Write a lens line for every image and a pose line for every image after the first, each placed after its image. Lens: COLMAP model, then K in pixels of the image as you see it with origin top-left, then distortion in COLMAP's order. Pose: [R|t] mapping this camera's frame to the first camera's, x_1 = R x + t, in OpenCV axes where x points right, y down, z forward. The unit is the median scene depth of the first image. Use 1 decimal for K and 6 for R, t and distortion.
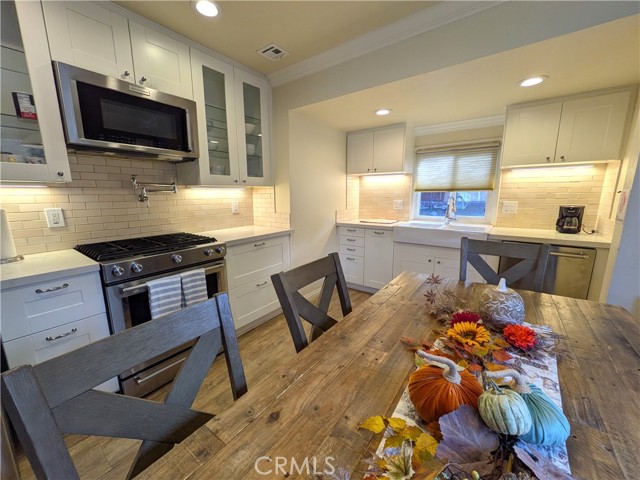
lens RADIAL K [[253.5, 0, 321.3], [0, 253.5, 238.8], [0, 0, 1]] dist [-0.001928, 0.000241]
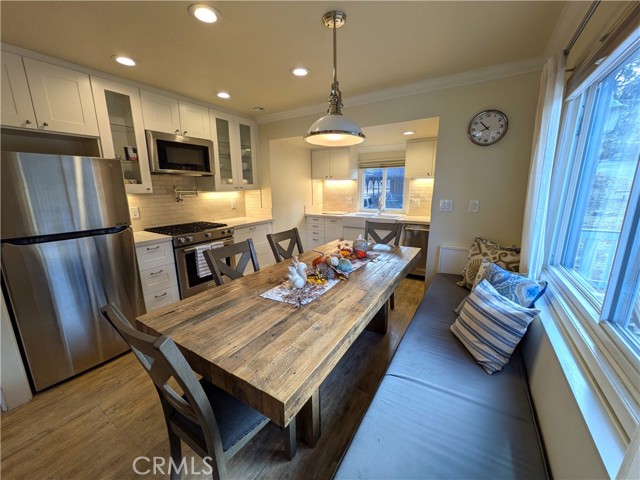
lens RADIAL K [[253.5, 0, 322.7], [0, 253.5, 240.0], [0, 0, 1]] dist [-0.001928, 0.000241]
pose [[0.996400, -0.019314, 0.082545, 0.066623], [0.016524, 0.999273, 0.034349, 0.058121], [-0.083149, -0.032862, 0.995995, -0.725809]]
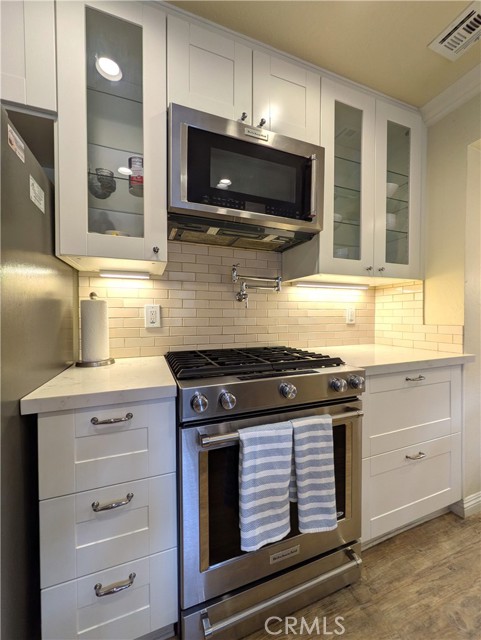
lens RADIAL K [[252.7, 0, 239.8], [0, 252.7, 319.1], [0, 0, 1]] dist [-0.000170, -0.000179]
pose [[0.838618, 0.008251, -0.544657, -0.321038], [-0.098403, 0.985729, -0.136581, 0.009648], [0.535757, 0.168135, 0.827463, 0.416203]]
